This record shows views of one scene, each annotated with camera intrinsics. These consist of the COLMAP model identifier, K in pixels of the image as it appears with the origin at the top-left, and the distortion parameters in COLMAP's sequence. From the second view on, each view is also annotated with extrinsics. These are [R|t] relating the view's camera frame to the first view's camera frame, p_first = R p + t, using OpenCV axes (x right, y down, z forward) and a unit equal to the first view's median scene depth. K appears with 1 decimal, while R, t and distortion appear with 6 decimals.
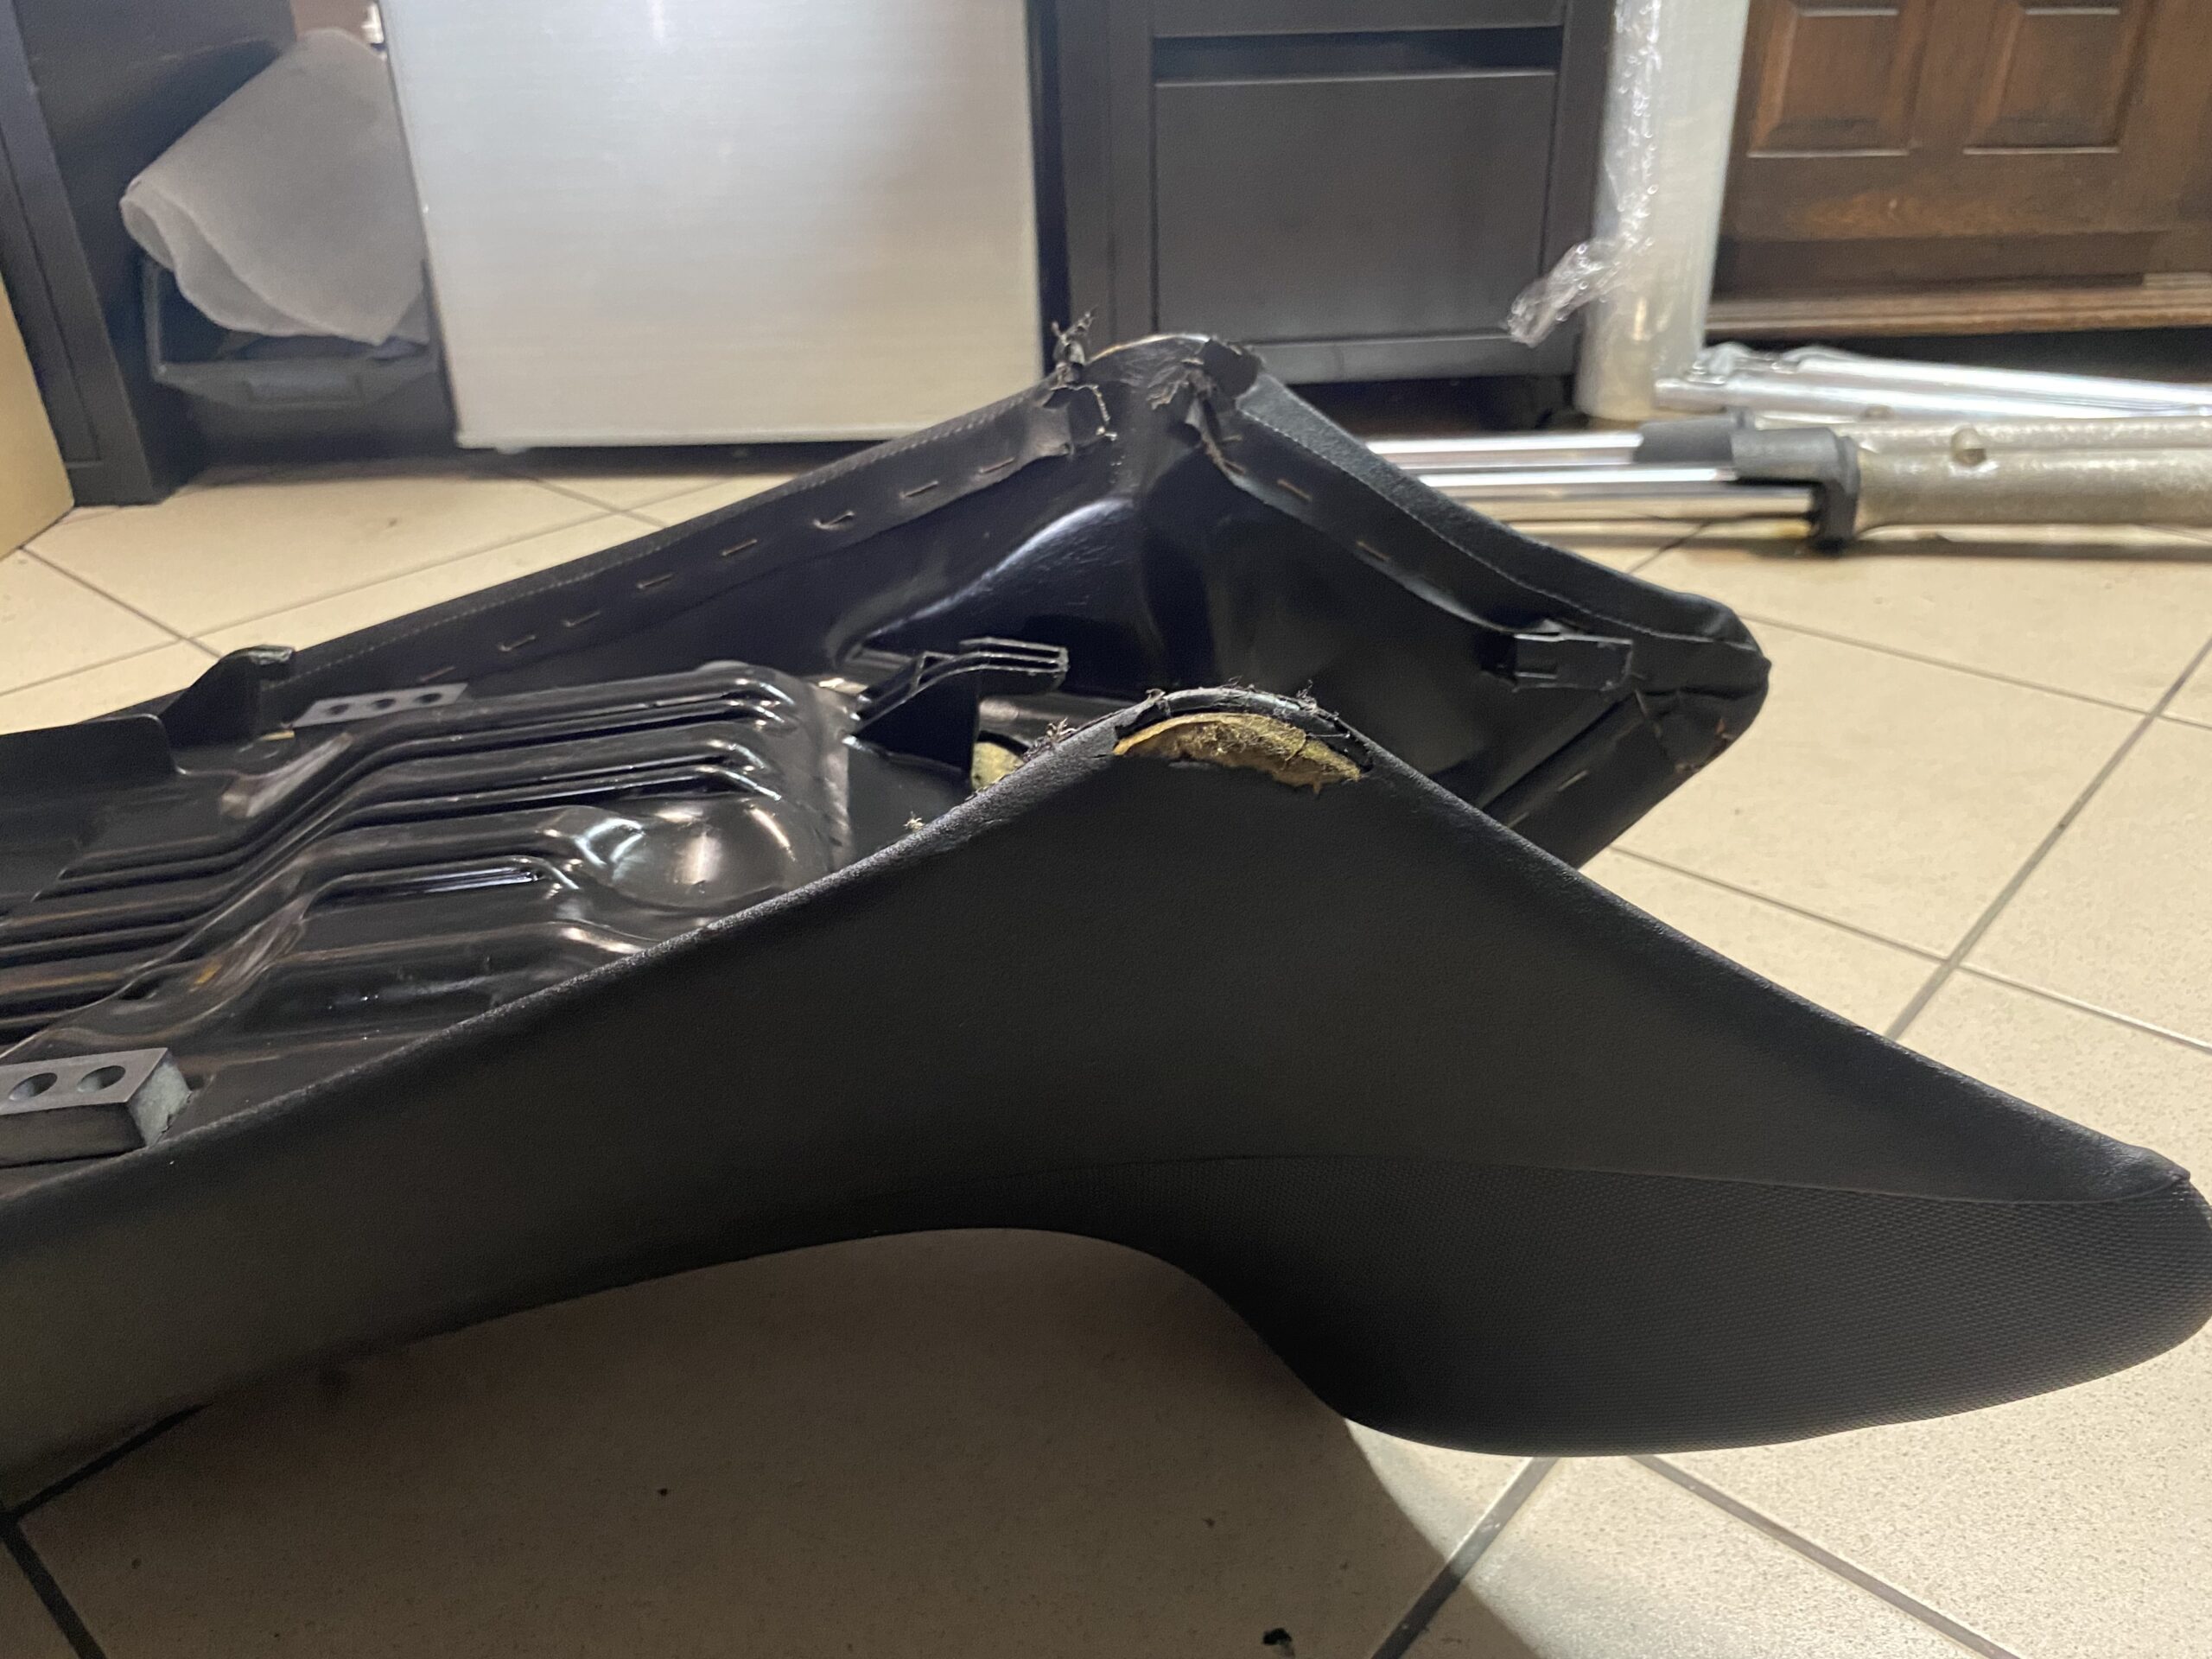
lens RADIAL K [[1696.1, 0, 1115.8], [0, 1696.1, 823.2], [0, 0, 1]] dist [-0.006858, 0.002279]
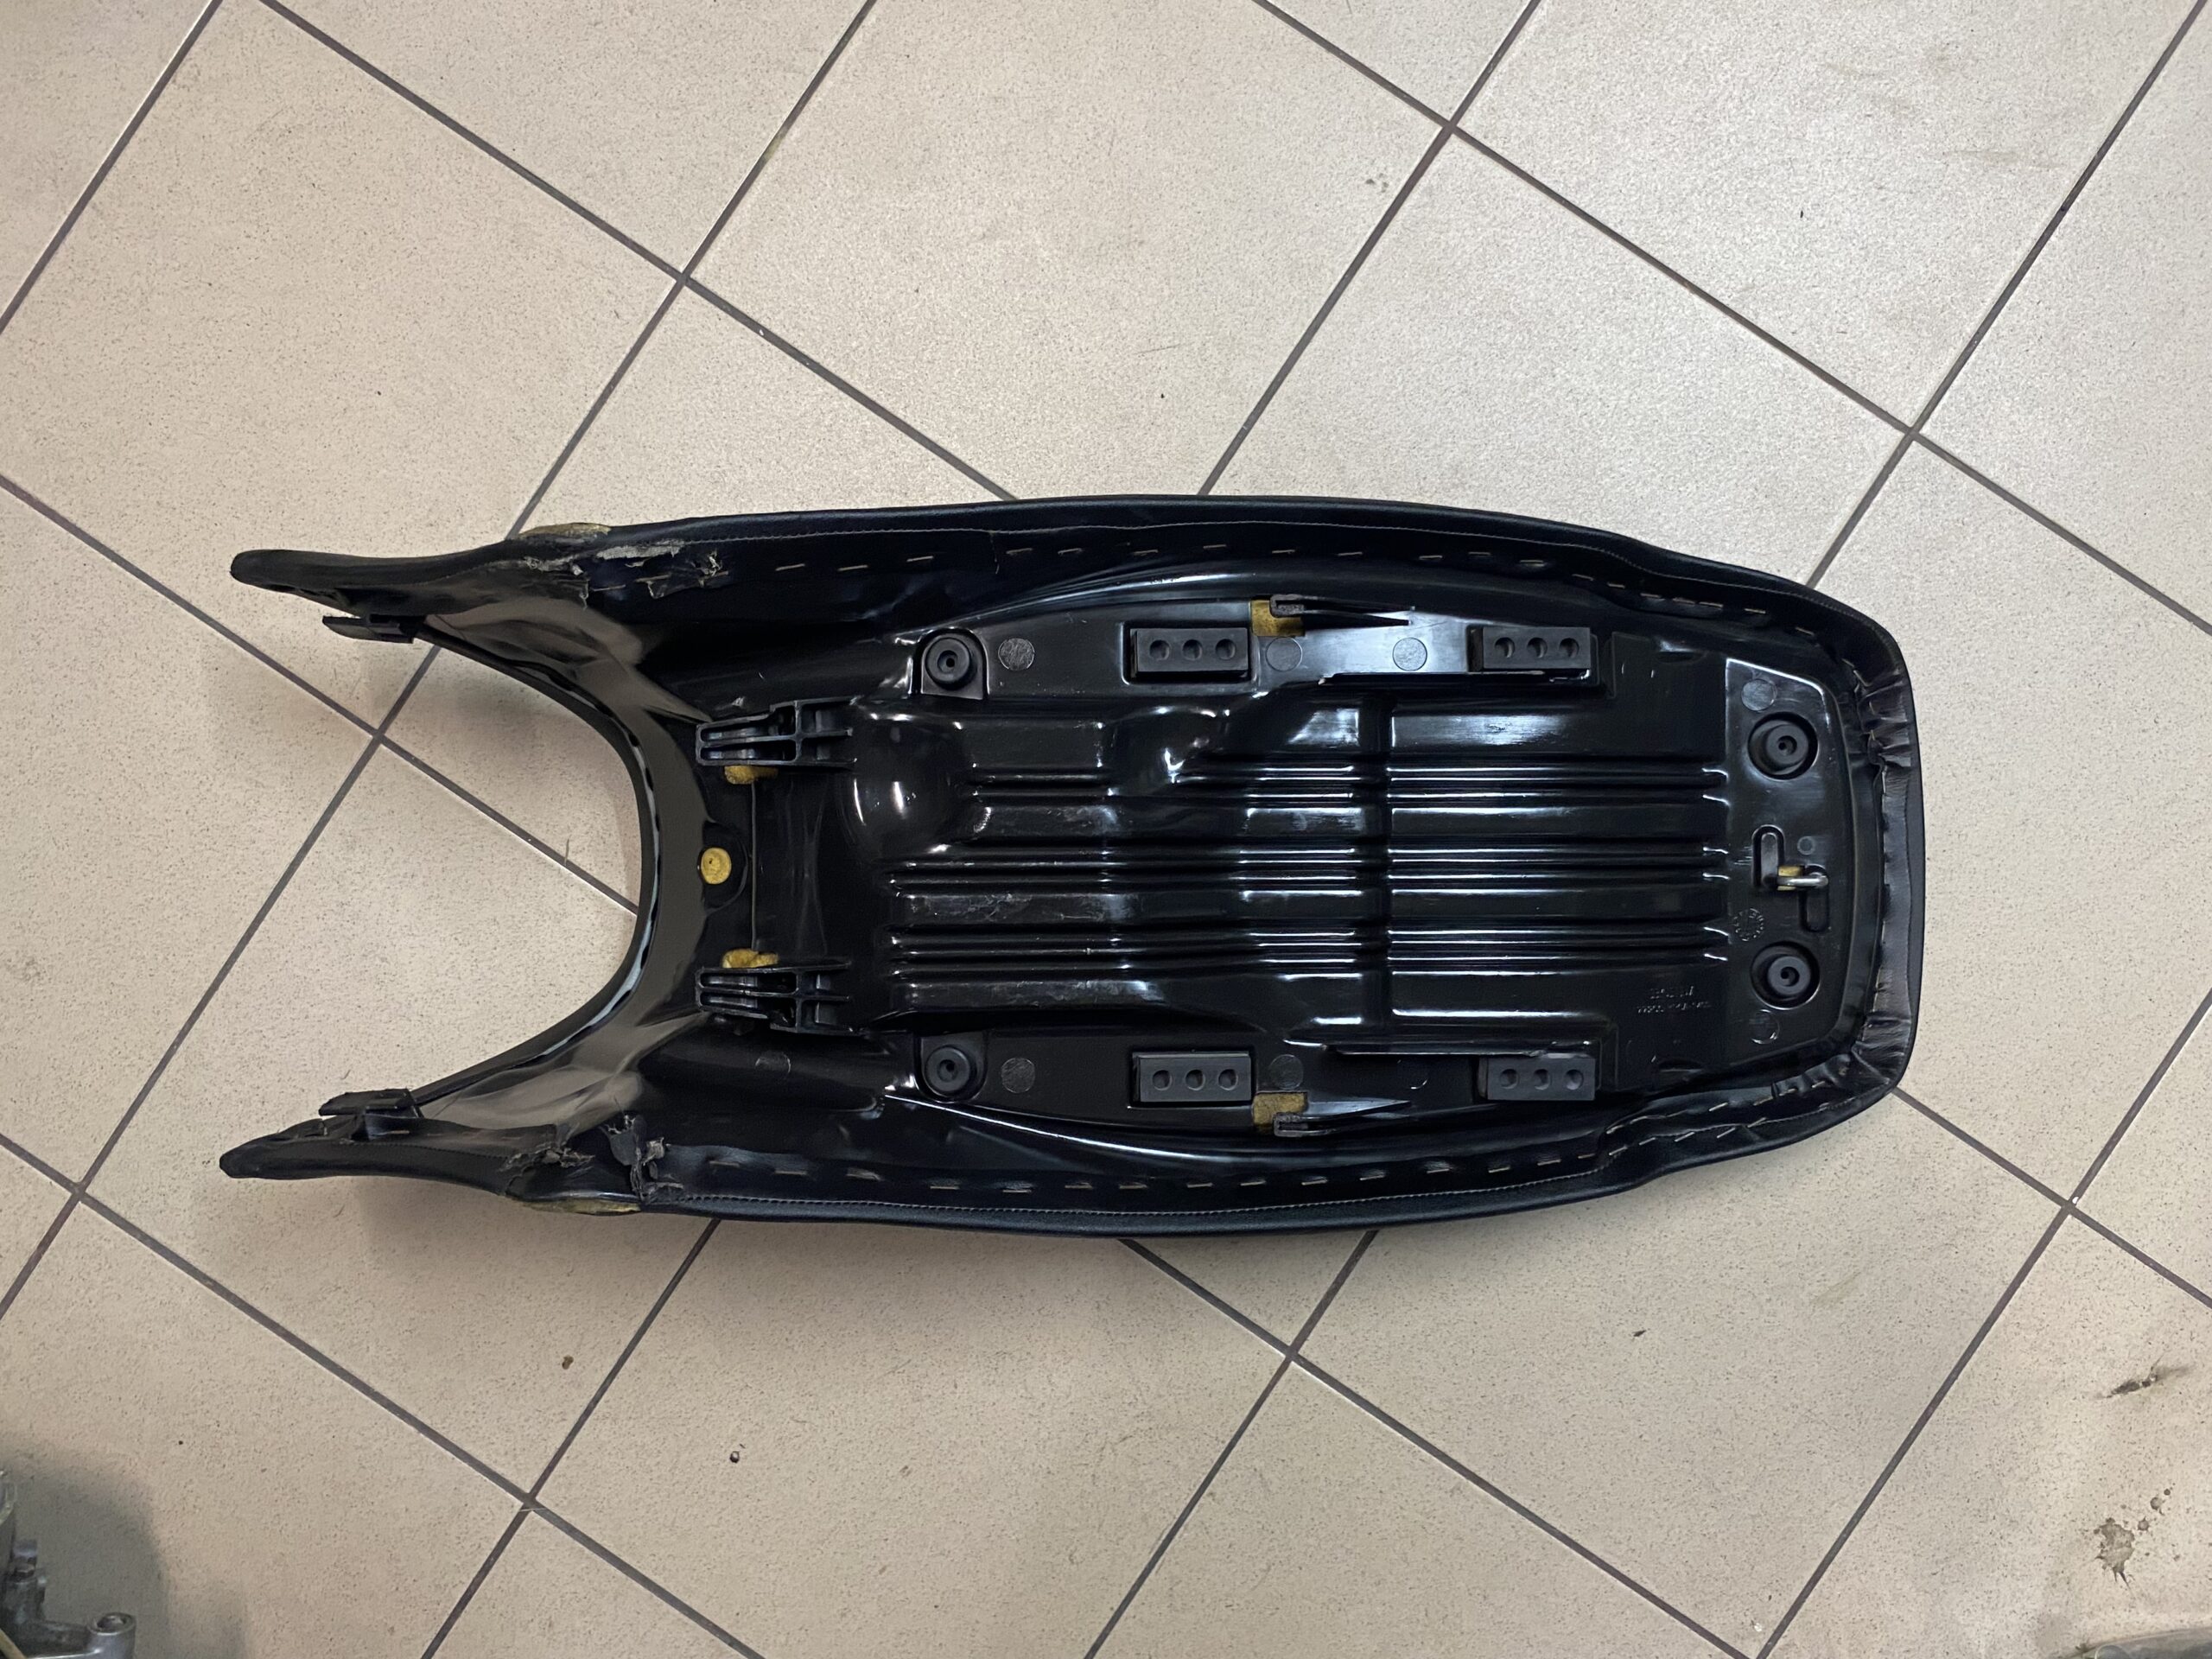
lens RADIAL K [[1672.1, 0, 1106.0], [0, 1672.1, 829.5], [0, 0, 1]] dist [-0.006488, 0.001690]
pose [[0.991415, -0.130563, 0.007068, -0.148932], [0.057421, 0.483303, 0.873568, -0.695636], [-0.117471, -0.865662, 0.486651, 0.094111]]
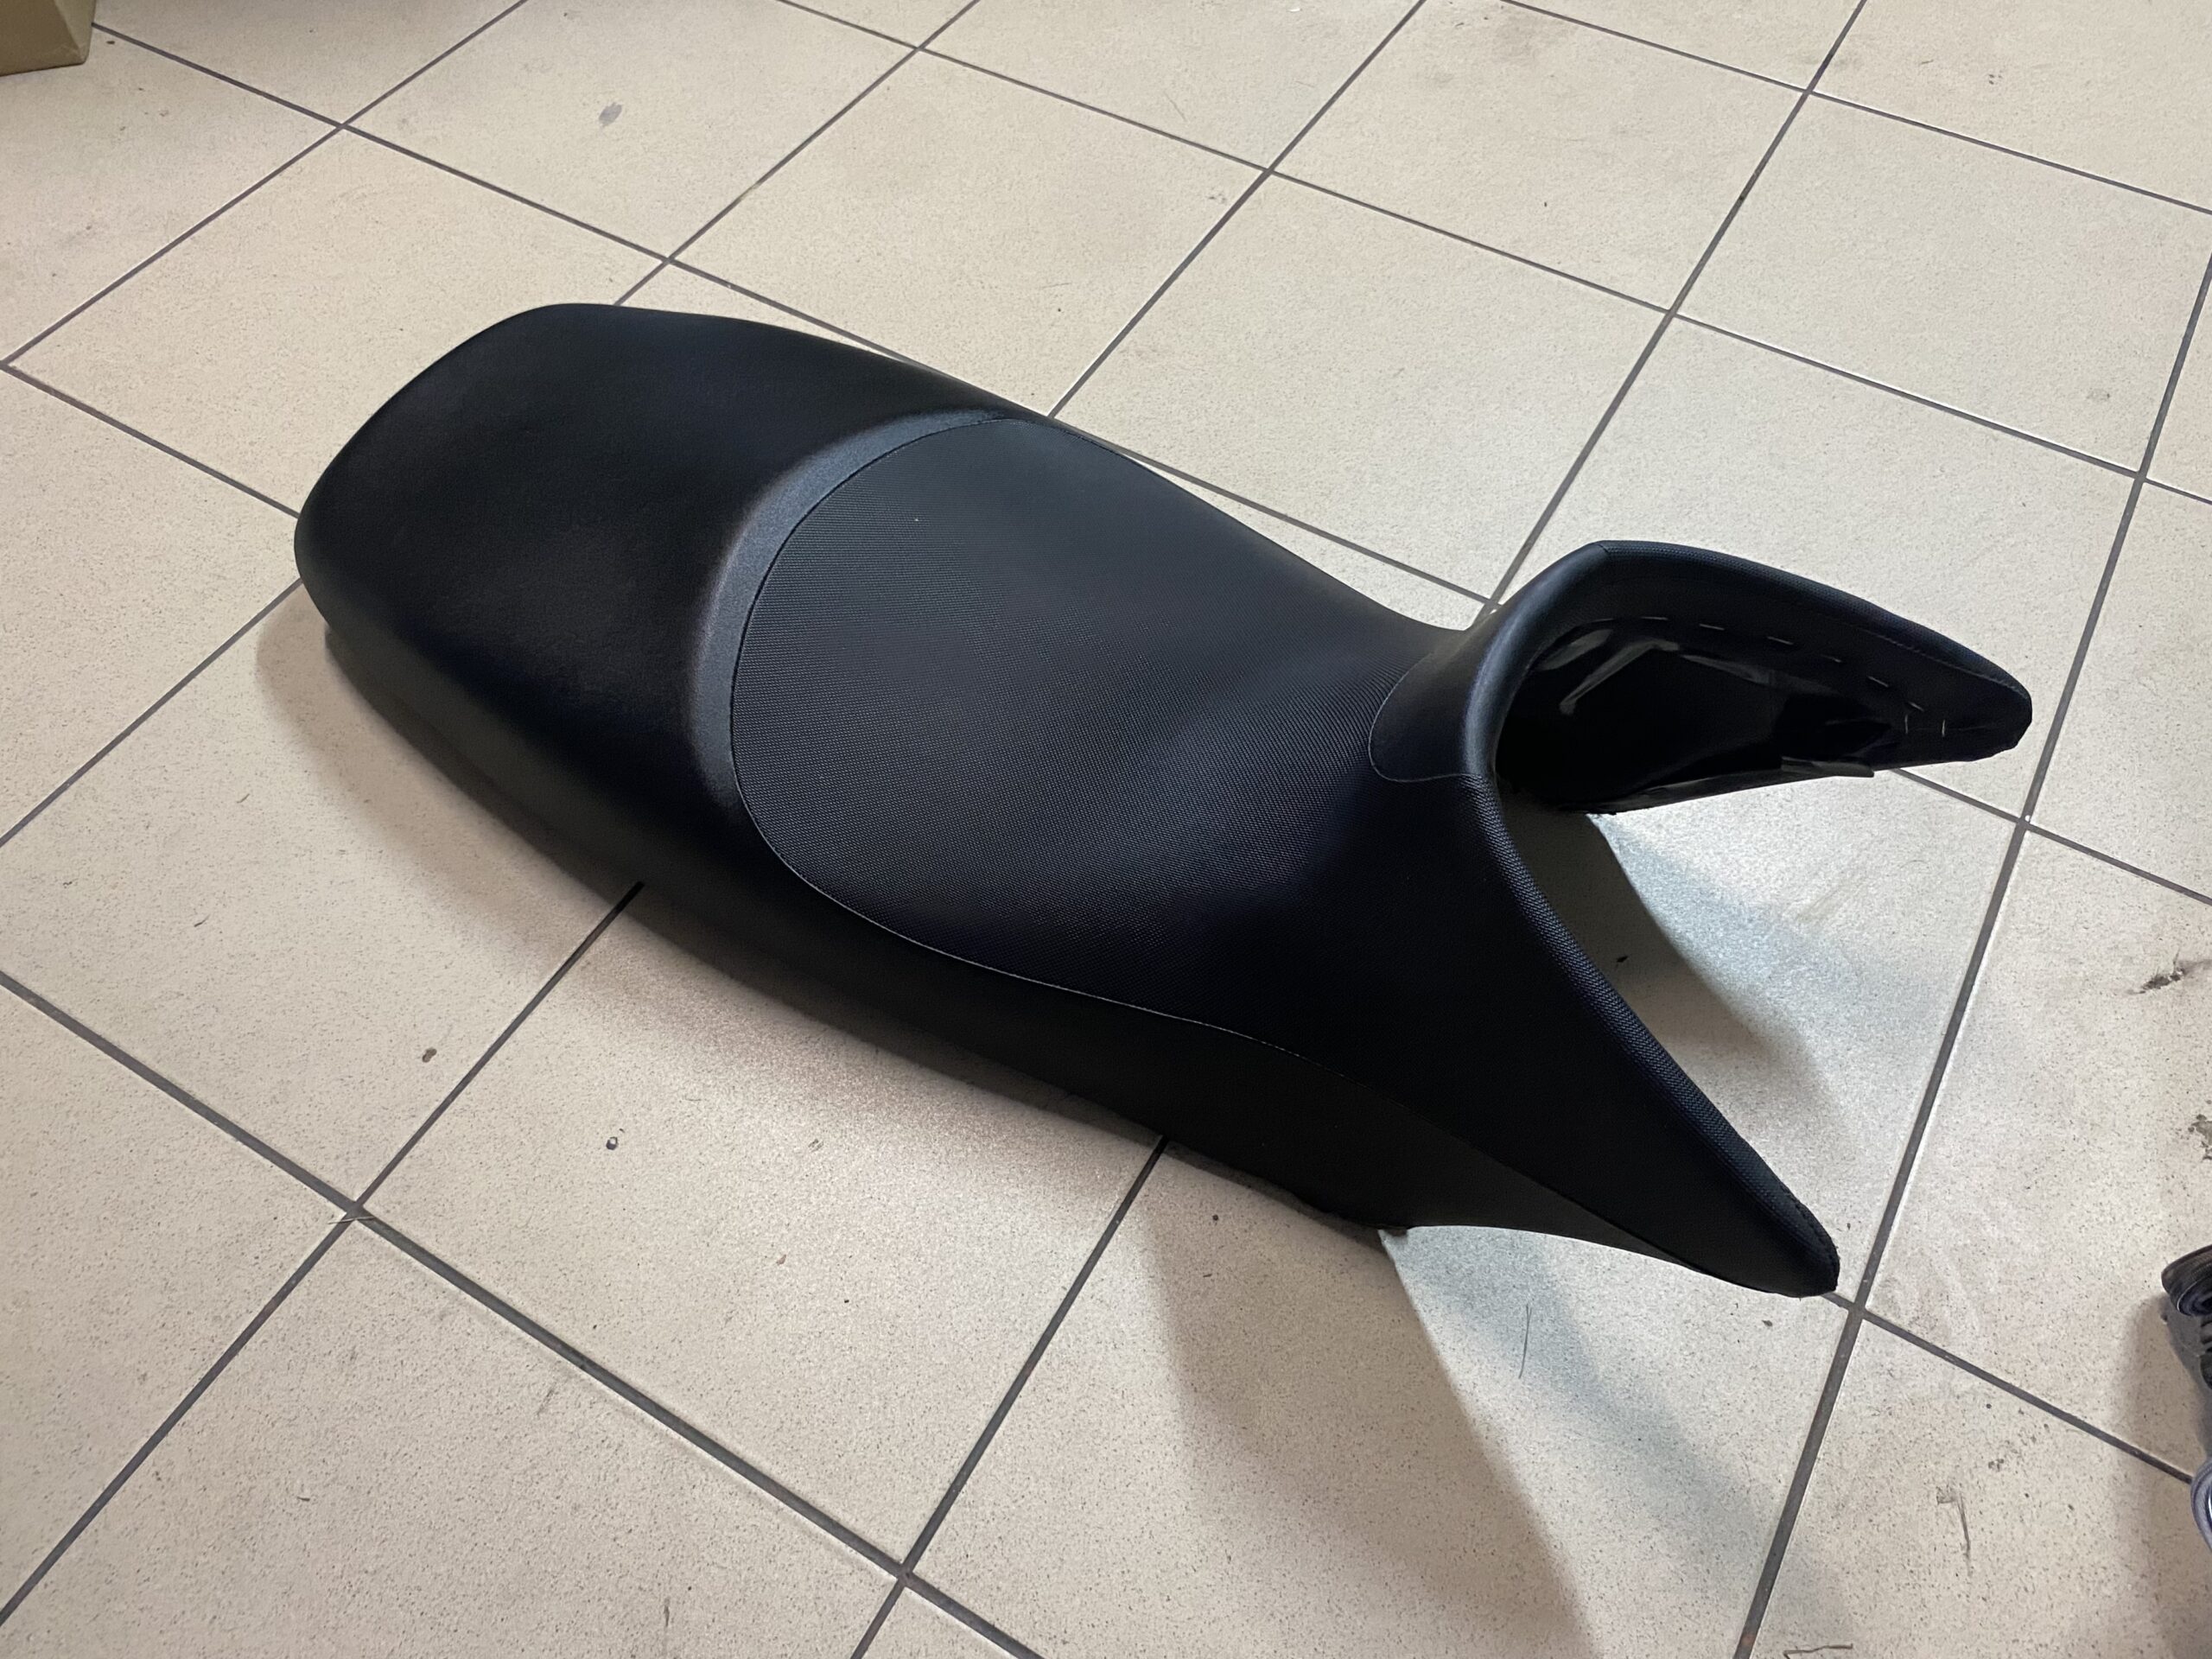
lens RADIAL K [[1672.1, 0, 1106.0], [0, 1672.1, 829.5], [0, 0, 1]] dist [-0.006488, 0.001690]
pose [[0.981229, -0.142269, 0.130189, -0.248867], [0.067271, 0.885201, 0.460319, -0.188150], [-0.180733, -0.442920, 0.878156, -0.418961]]
